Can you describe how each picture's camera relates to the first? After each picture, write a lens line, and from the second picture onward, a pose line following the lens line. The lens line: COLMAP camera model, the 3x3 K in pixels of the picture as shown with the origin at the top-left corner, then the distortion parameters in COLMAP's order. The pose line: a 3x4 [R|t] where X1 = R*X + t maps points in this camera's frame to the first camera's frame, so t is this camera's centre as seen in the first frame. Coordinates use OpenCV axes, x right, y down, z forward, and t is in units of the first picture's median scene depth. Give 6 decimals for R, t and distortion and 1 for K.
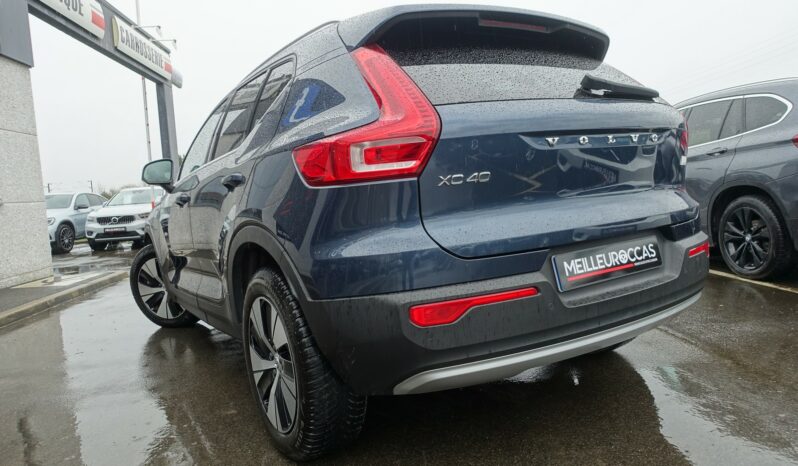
lens RADIAL K [[548.5, 0, 399.0], [0, 548.5, 233.0], [0, 0, 1]] dist [-0.003214, -0.000566]
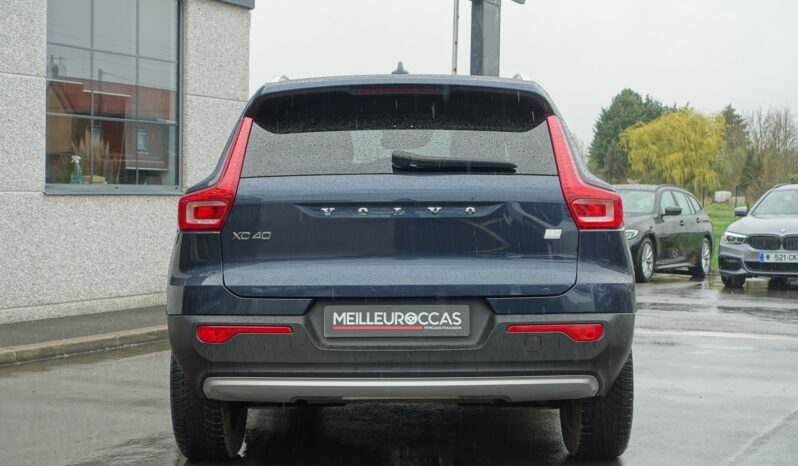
lens RADIAL K [[1235.3, 0, 399.0], [0, 1235.3, 233.0], [0, 0, 1]] dist [-0.002194, -0.017302]
pose [[0.835621, 0.093665, -0.541262, 1.664152], [-0.109794, 0.993951, 0.002498, -0.126306], [0.538222, 0.057340, 0.840850, -1.059375]]
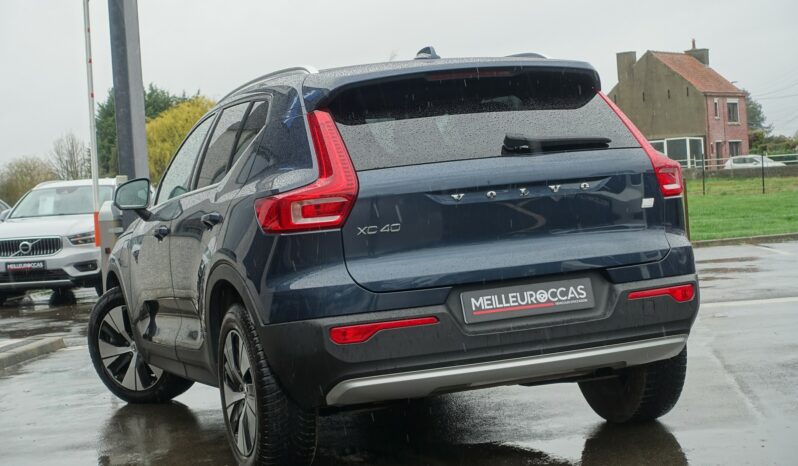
lens RADIAL K [[1469.7, 0, 399.0], [0, 1469.7, 233.0], [0, 0, 1]] dist [-0.028489, -0.042004]
pose [[0.979269, 0.007064, -0.202441, 0.710515], [-0.013741, 0.999406, -0.031594, 0.013096], [0.202097, 0.033721, 0.978785, -1.921732]]
